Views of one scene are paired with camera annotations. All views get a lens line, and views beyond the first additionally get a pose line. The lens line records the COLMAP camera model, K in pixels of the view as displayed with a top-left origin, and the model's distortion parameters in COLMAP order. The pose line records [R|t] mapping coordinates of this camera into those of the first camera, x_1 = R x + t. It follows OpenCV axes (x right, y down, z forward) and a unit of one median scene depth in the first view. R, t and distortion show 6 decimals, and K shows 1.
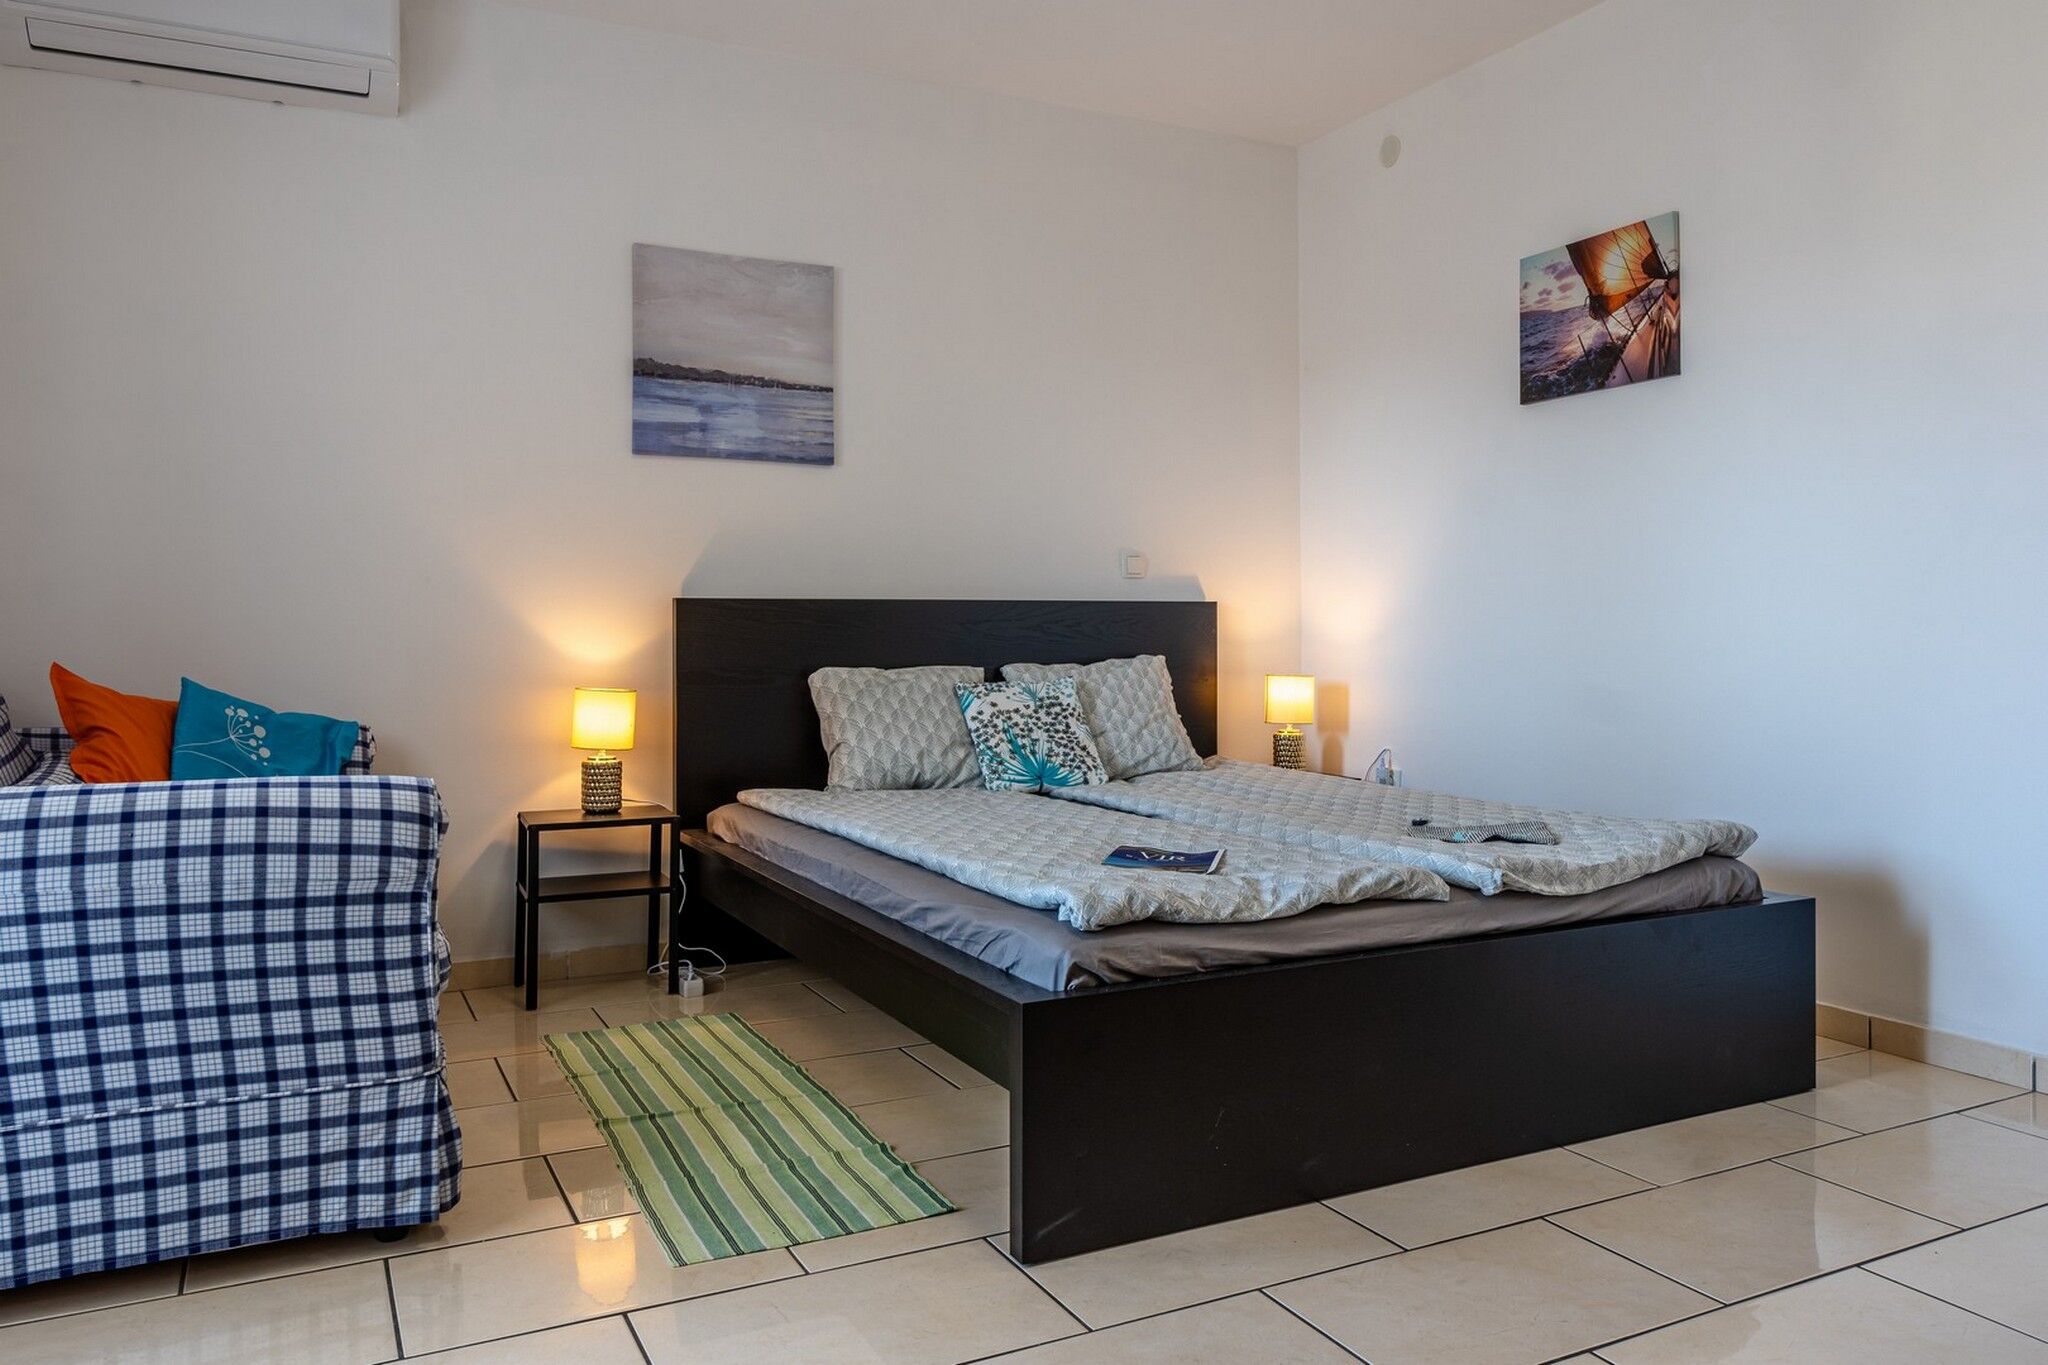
lens RADIAL K [[1443.8, 0, 1028.6], [0, 1443.8, 636.7], [0, 0, 1]] dist [-0.016804, 0.004694]
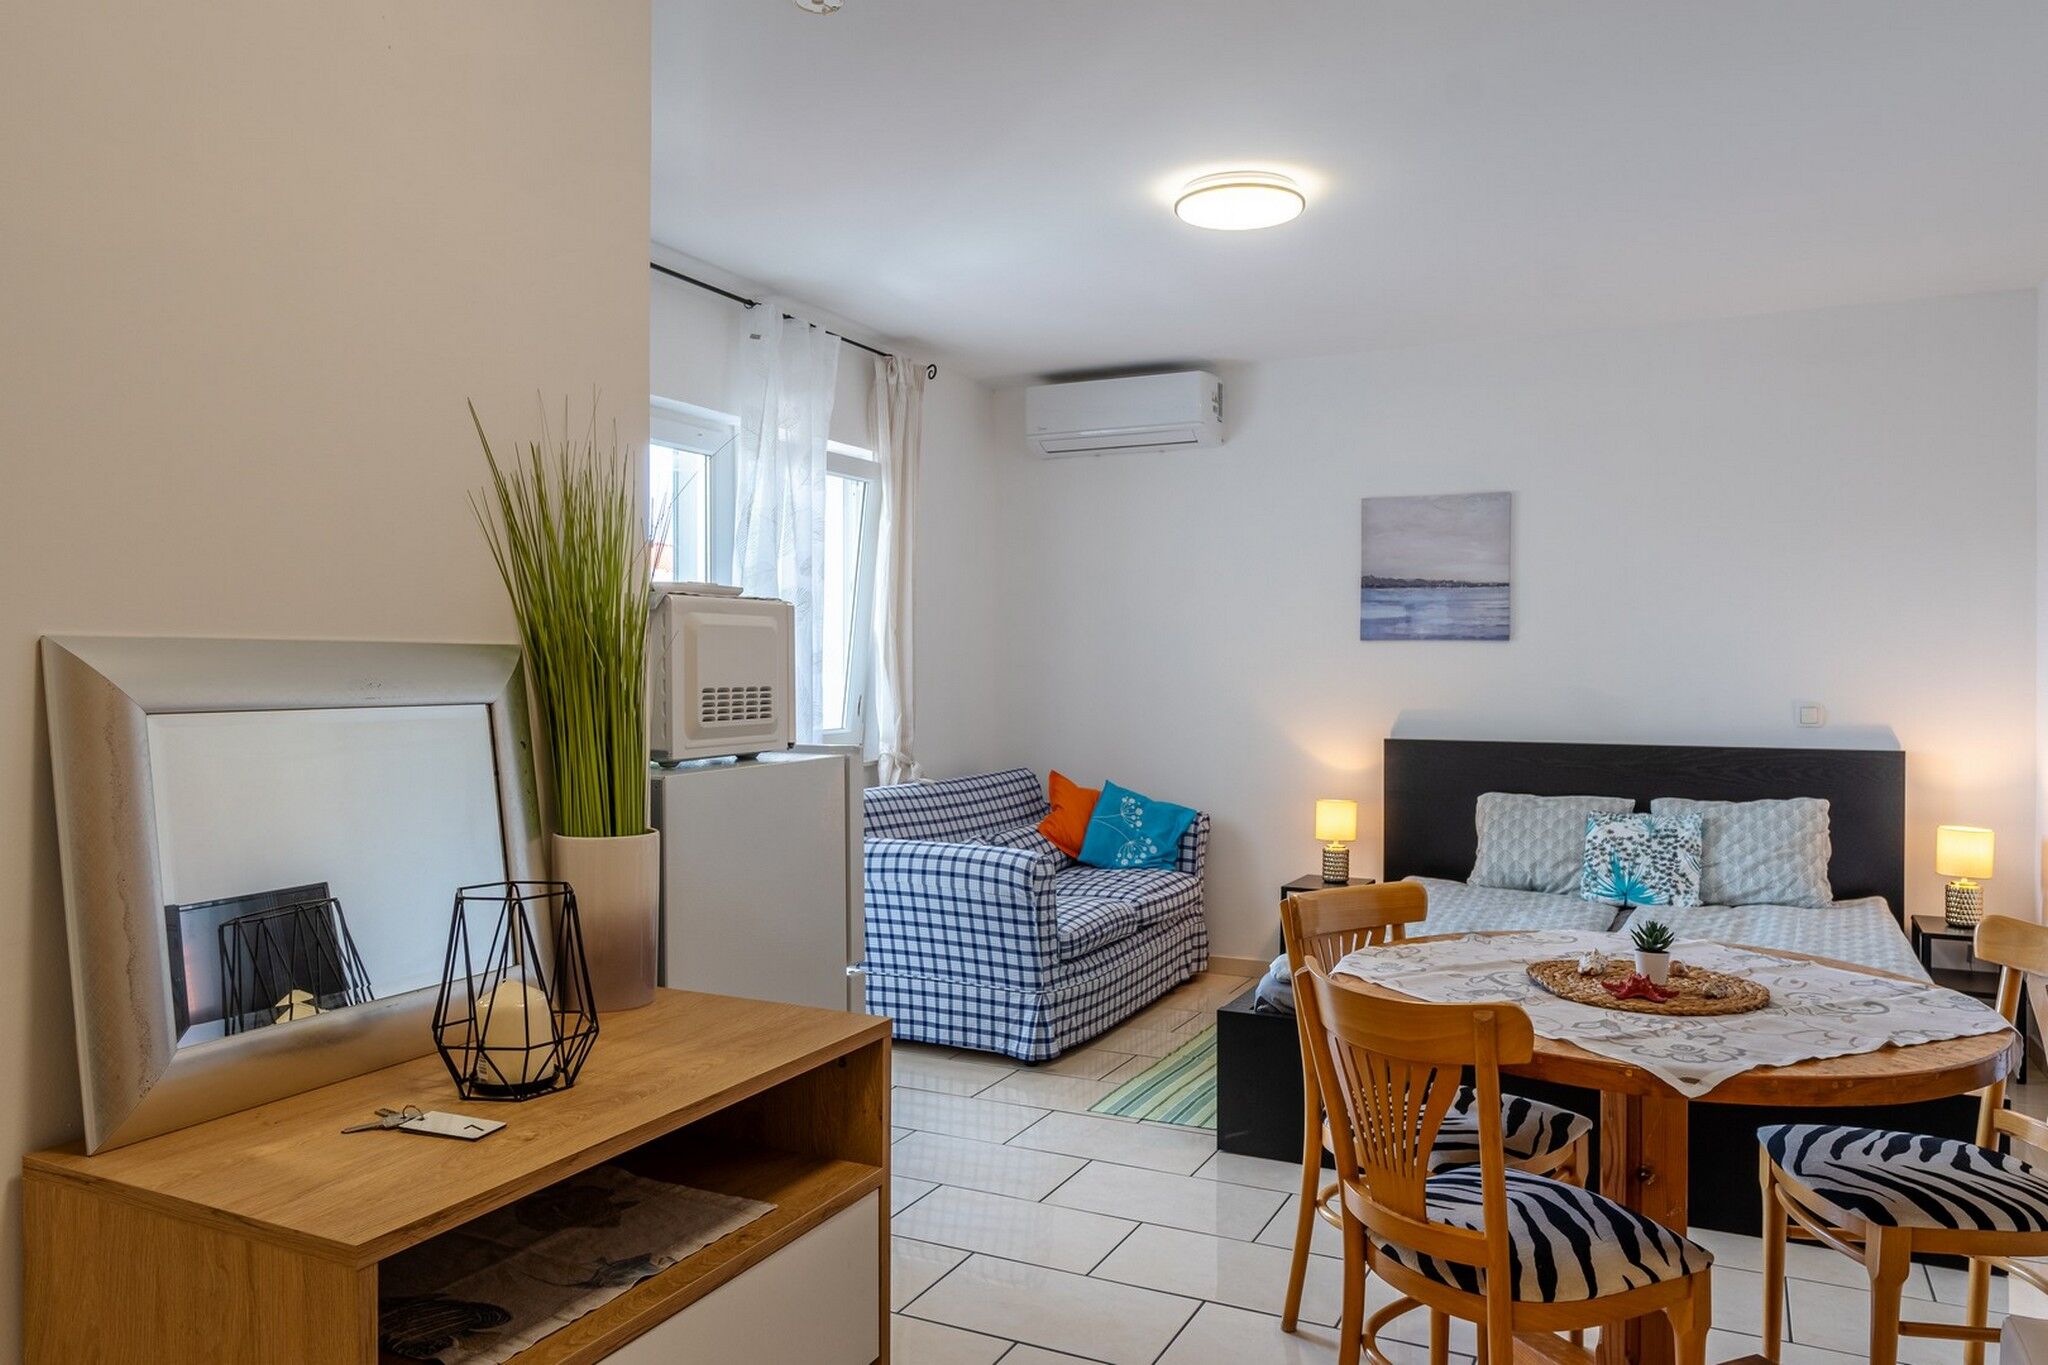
lens RADIAL K [[1429.2, 0, 1024.3], [0, 1429.2, 680.9], [0, 0, 1]] dist [0.000571, -0.005246]
pose [[0.596571, 0.014530, -0.802429, 0.688924], [-0.006005, 0.999889, 0.013641, -0.101329], [0.802538, -0.003320, 0.596592, -0.154938]]
